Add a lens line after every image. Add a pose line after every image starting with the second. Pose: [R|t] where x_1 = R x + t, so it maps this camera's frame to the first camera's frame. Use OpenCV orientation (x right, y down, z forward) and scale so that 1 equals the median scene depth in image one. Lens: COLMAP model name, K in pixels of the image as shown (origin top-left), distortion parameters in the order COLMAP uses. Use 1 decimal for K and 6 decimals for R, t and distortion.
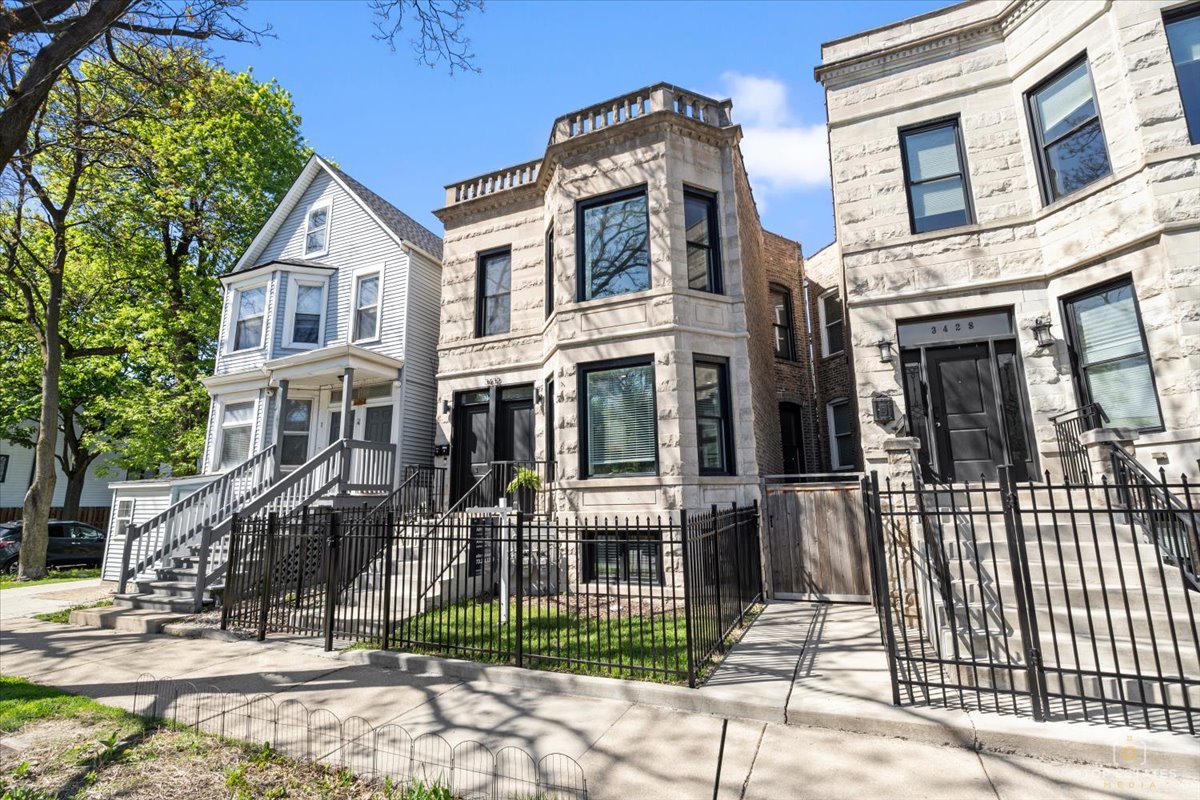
lens RADIAL K [[546.6, 0, 607.5], [0, 546.6, 402.0], [0, 0, 1]] dist [-0.000060, 0.000055]
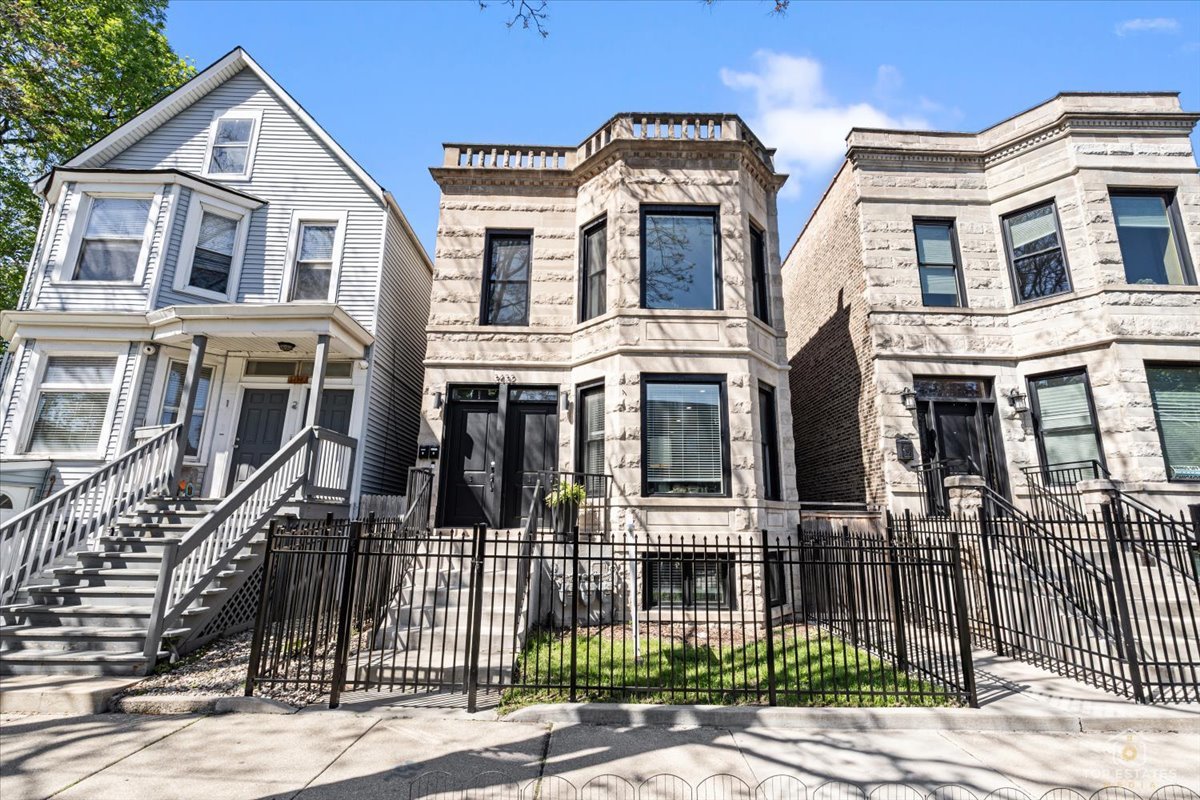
lens RADIAL K [[546.6, 0, 607.5], [0, 546.6, 402.0], [0, 0, 1]] dist [-0.000060, 0.000055]
pose [[0.911249, 0.119654, 0.394092, -0.487474], [-0.103841, 0.992703, -0.061295, 0.044694], [-0.398551, 0.014932, 0.917025, 0.168659]]
